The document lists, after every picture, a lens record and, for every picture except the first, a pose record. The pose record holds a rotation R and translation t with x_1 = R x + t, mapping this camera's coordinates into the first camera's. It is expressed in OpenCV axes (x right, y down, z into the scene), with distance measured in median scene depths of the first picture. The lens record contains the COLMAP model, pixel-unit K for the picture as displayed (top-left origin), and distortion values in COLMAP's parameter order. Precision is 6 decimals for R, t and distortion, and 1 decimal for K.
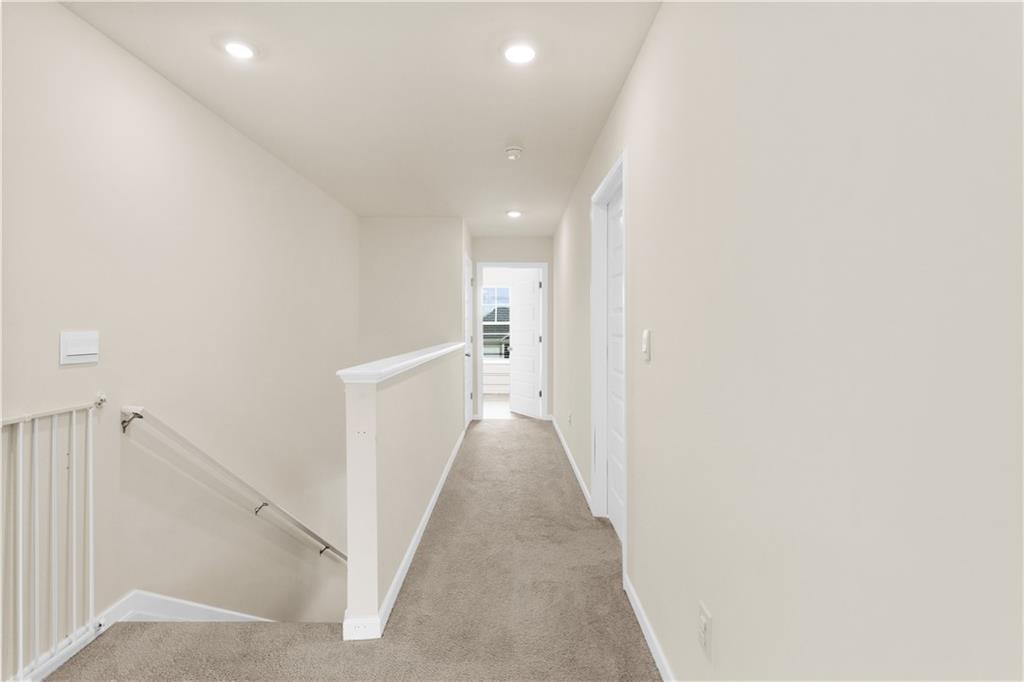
lens RADIAL K [[474.9, 0, 513.6], [0, 474.9, 333.0], [0, 0, 1]] dist [0.004142, -0.000216]
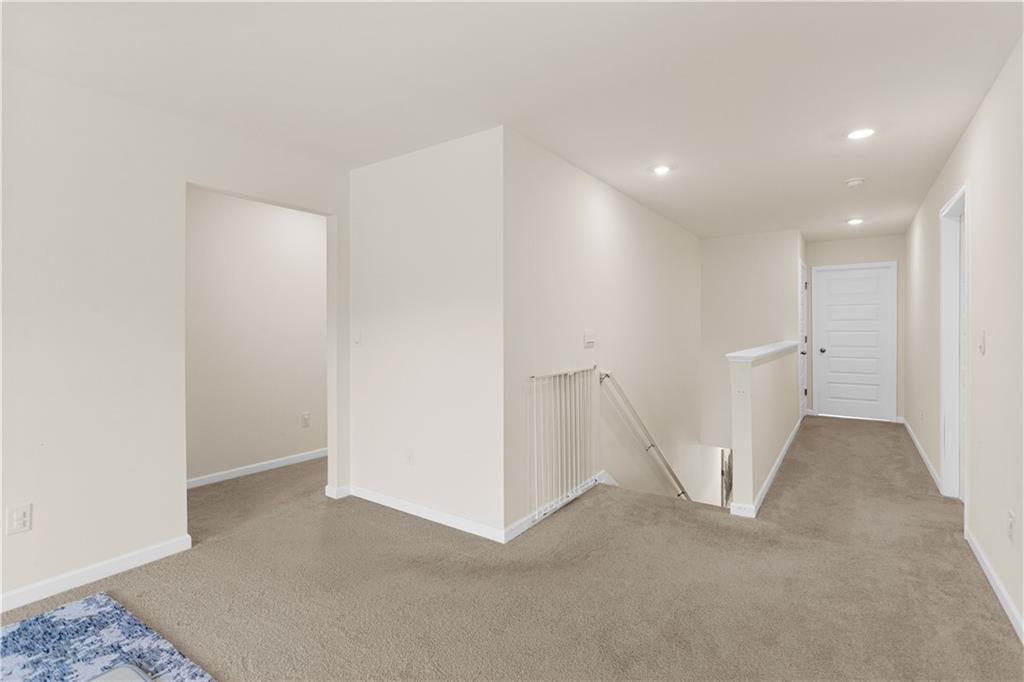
lens RADIAL K [[474.9, 0, 517.2], [0, 474.9, 332.9], [0, 0, 1]] dist [0.004142, -0.000216]
pose [[0.816050, 0.000403, -0.577981, -0.001859], [-0.001152, 0.999999, -0.000929, 0.006871], [0.577980, 0.001424, 0.816049, -0.675237]]
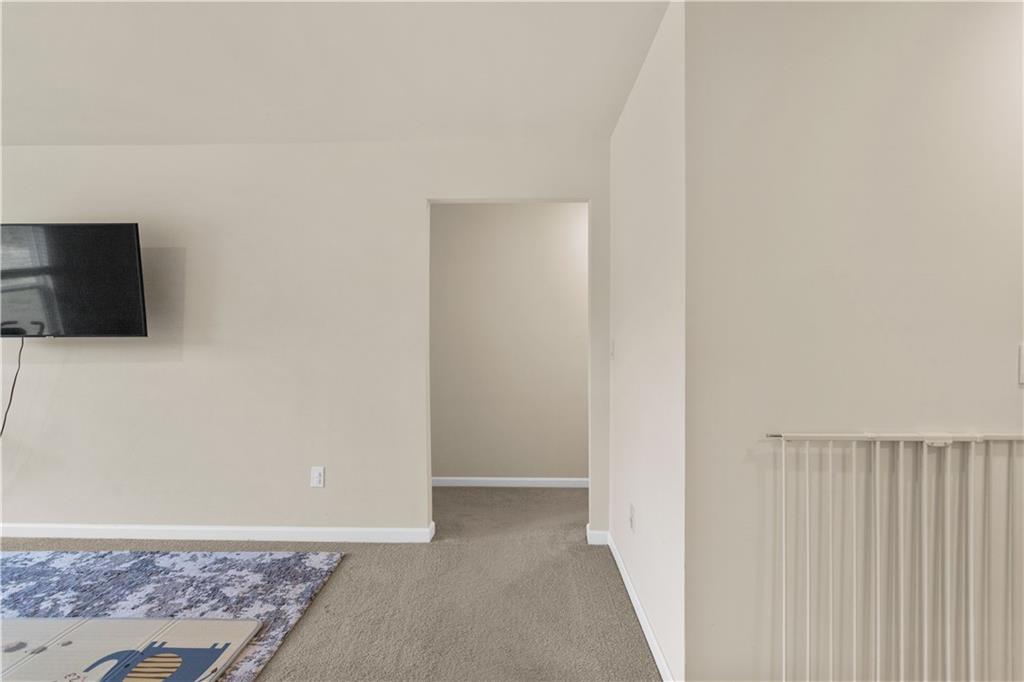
lens RADIAL K [[511.2, 0, 512.2], [0, 511.2, 343.9], [0, 0, 1]] dist [0.006350, 0.000450]
pose [[-0.030719, 0.011041, -0.999467, -0.008016], [-0.014132, 0.999834, 0.011479, -0.002998], [0.999428, 0.014477, -0.030558, 0.202414]]
